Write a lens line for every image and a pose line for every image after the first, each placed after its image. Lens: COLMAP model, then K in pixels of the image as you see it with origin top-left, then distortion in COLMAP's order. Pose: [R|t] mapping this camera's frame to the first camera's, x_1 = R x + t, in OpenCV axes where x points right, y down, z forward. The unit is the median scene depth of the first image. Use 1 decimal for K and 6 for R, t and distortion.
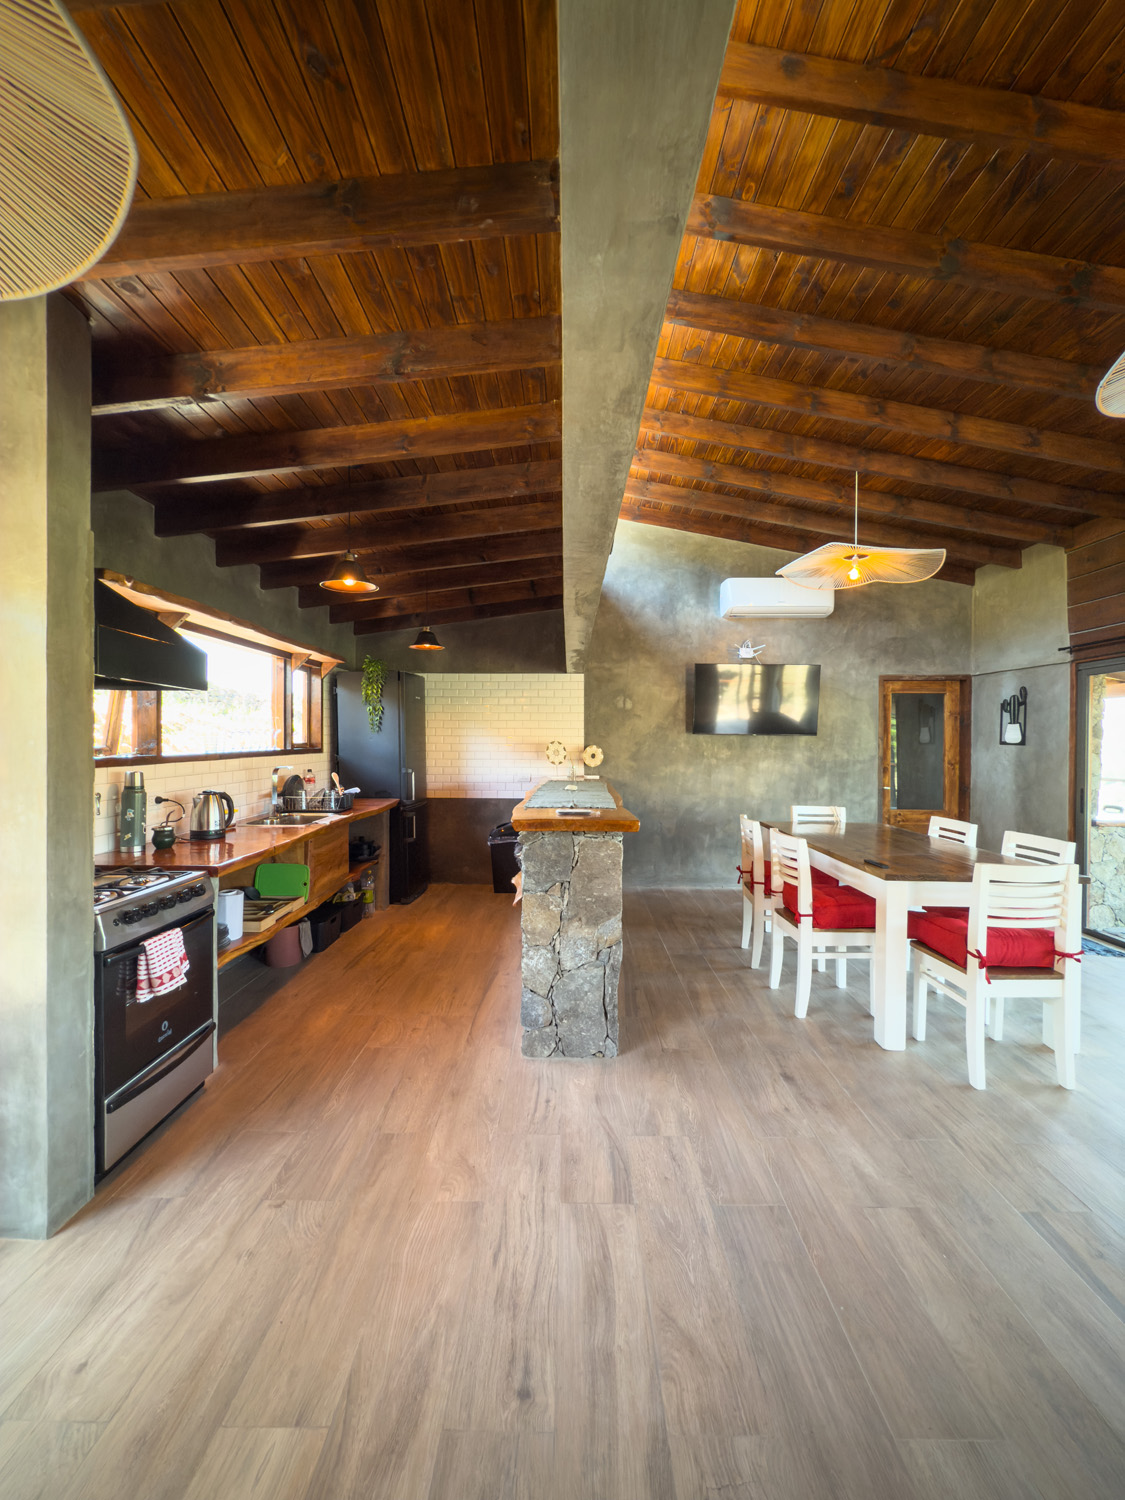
lens RADIAL K [[603.4, 0, 562.2], [0, 603.4, 748.4], [0, 0, 1]] dist [0.000111, 0.000176]
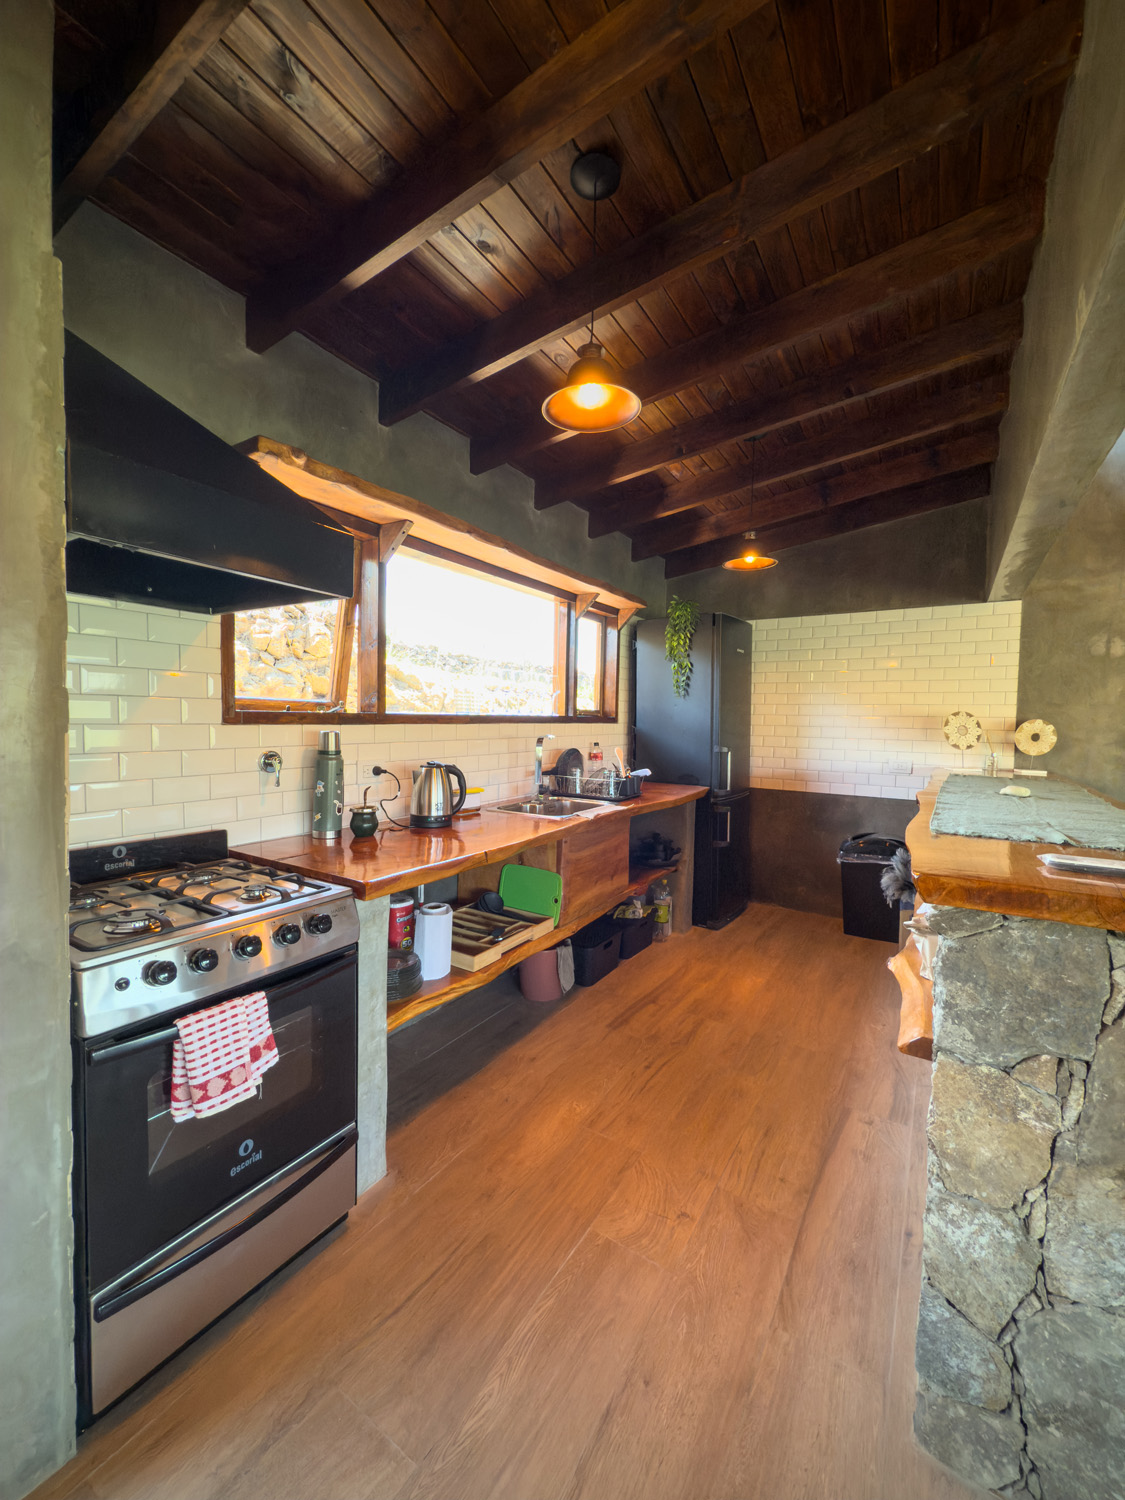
lens RADIAL K [[603.4, 0, 562.8], [0, 603.4, 751.3], [0, 0, 1]] dist [0.000111, 0.000176]
pose [[0.852232, 0.038791, -0.521725, -0.059037], [-0.021768, 0.999013, 0.038720, 0.022998], [0.522712, -0.021641, 0.852235, 0.422239]]
